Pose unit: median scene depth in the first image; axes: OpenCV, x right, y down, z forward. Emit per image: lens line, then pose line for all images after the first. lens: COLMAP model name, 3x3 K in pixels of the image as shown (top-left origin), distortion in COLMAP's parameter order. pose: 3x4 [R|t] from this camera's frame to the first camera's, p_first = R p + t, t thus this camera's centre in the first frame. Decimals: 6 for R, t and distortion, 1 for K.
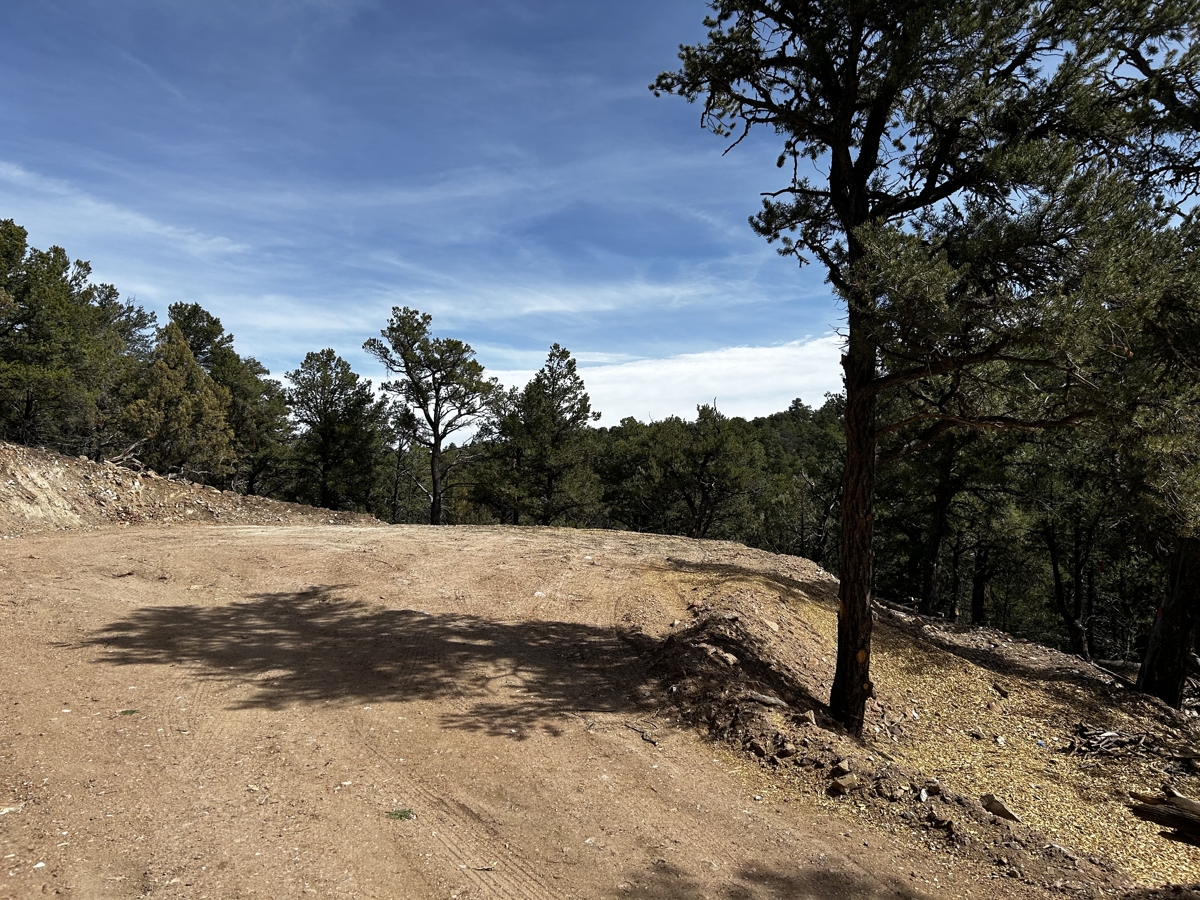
lens RADIAL K [[894.2, 0, 590.1], [0, 894.2, 448.0], [0, 0, 1]] dist [0.065218, -0.076227]
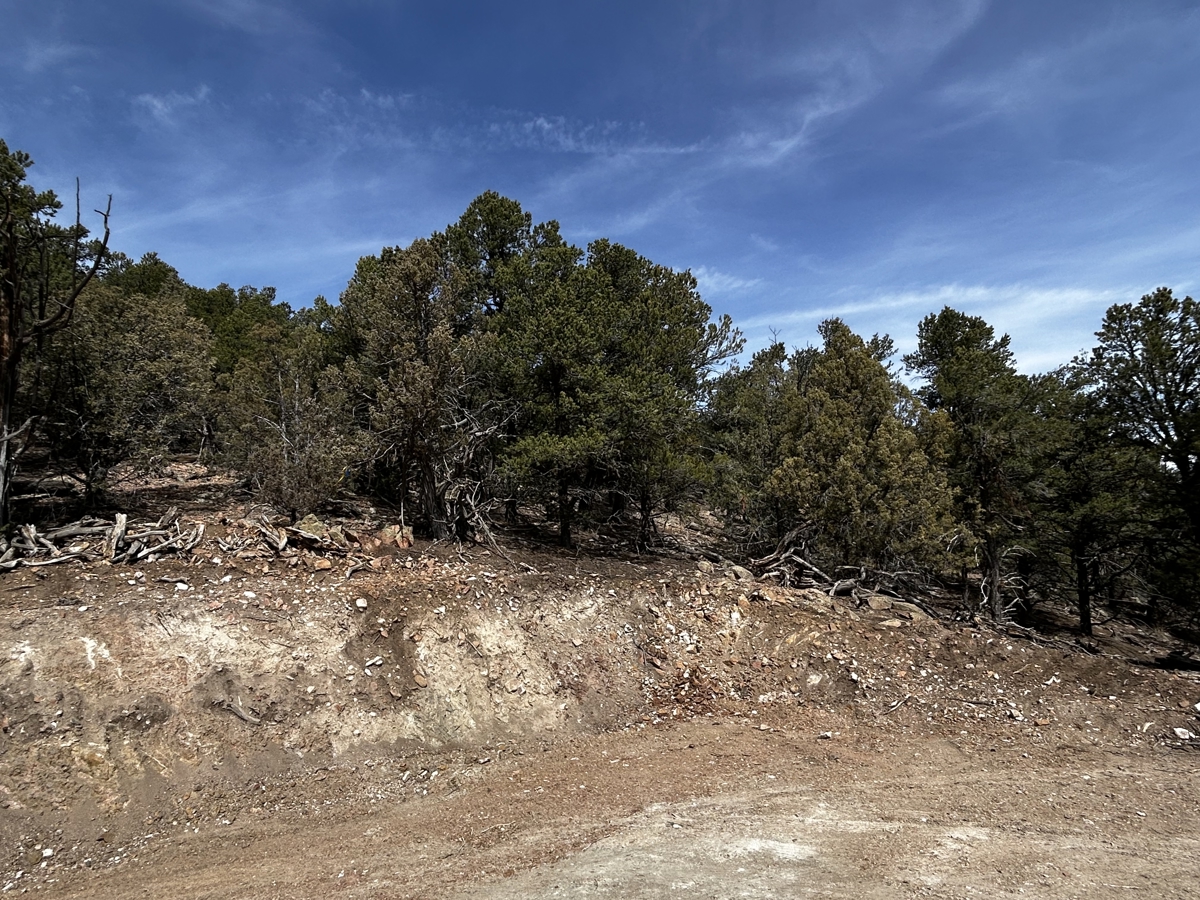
lens RADIAL K [[743.1, 0, 620.7], [0, 743.1, 440.5], [0, 0, 1]] dist [0.010424, 0.003711]
pose [[0.513144, -0.186079, -0.837889, -0.136841], [0.116913, 0.982271, -0.146543, -0.004692], [0.850303, -0.022763, 0.525802, 0.642979]]
